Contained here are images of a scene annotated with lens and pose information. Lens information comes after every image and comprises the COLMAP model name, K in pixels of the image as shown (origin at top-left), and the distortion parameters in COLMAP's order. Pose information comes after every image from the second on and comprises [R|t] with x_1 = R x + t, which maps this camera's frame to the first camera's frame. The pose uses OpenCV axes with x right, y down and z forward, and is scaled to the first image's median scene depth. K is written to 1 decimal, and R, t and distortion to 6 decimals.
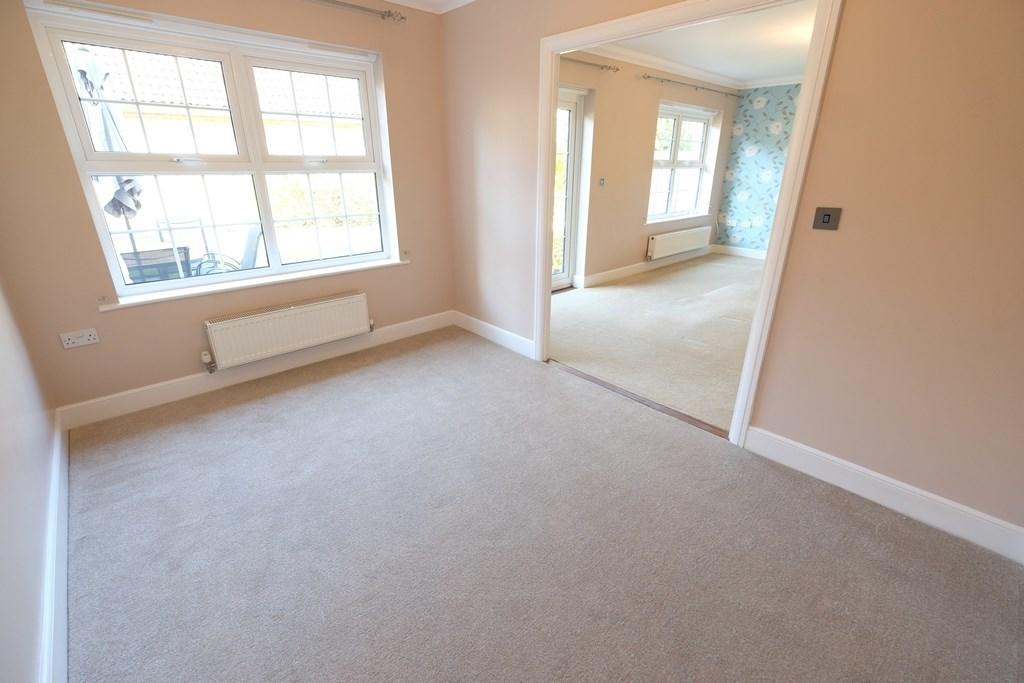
lens RADIAL K [[453.0, 0, 512.0], [0, 453.0, 341.5], [0, 0, 1]] dist [-0.001033, -0.000003]
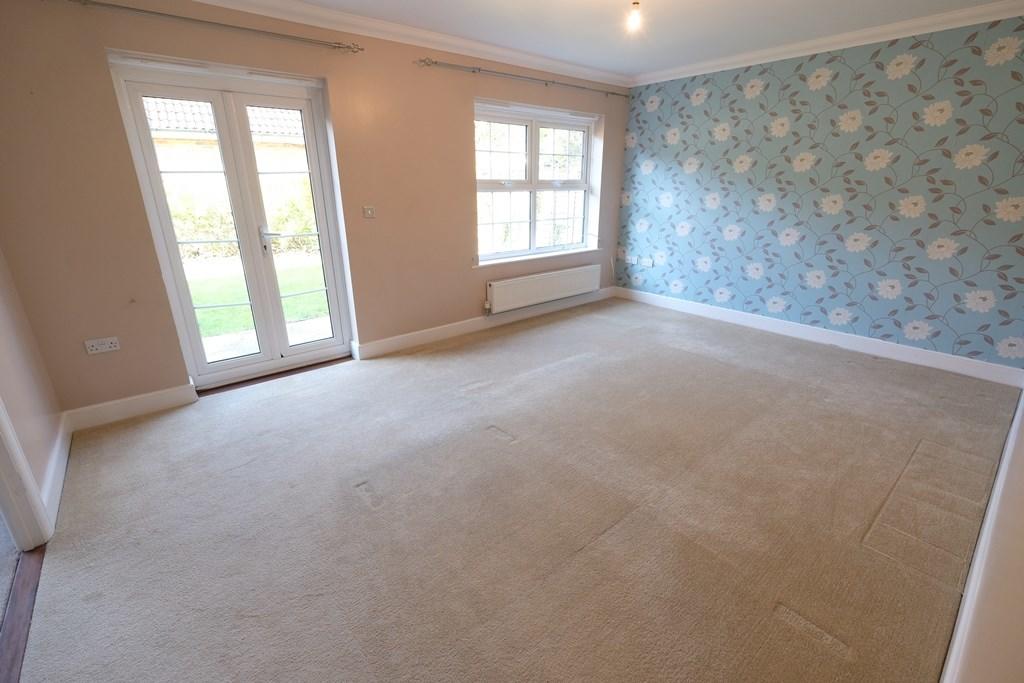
lens RADIAL K [[447.7, 0, 513.0], [0, 447.7, 339.2], [0, 0, 1]] dist [-0.000564, 0.000047]
pose [[0.998435, 0.011367, -0.054760, 0.340720], [-0.013451, 0.999194, -0.037827, -0.099565], [0.054286, 0.038504, 0.997783, 0.246704]]
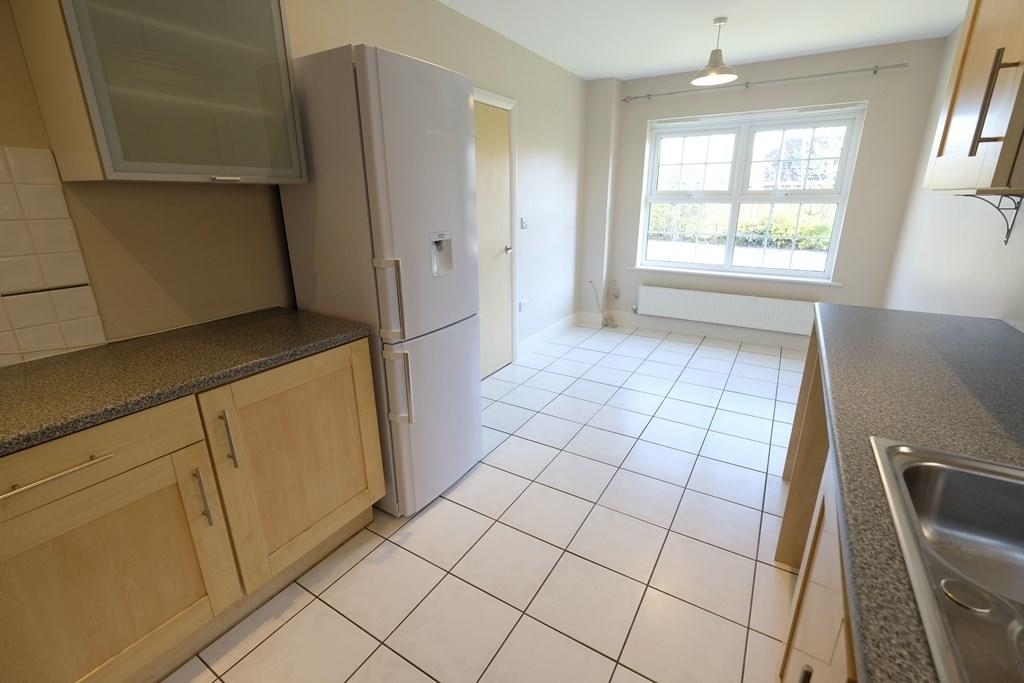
lens RADIAL K [[447.7, 0, 513.0], [0, 447.7, 339.2], [0, 0, 1]] dist [-0.000564, 0.000047]
pose [[0.269933, 0.291099, -0.917822, 0.883154], [-0.344080, 0.919430, 0.190414, -0.190646], [0.899303, 0.264405, 0.348346, 0.479268]]
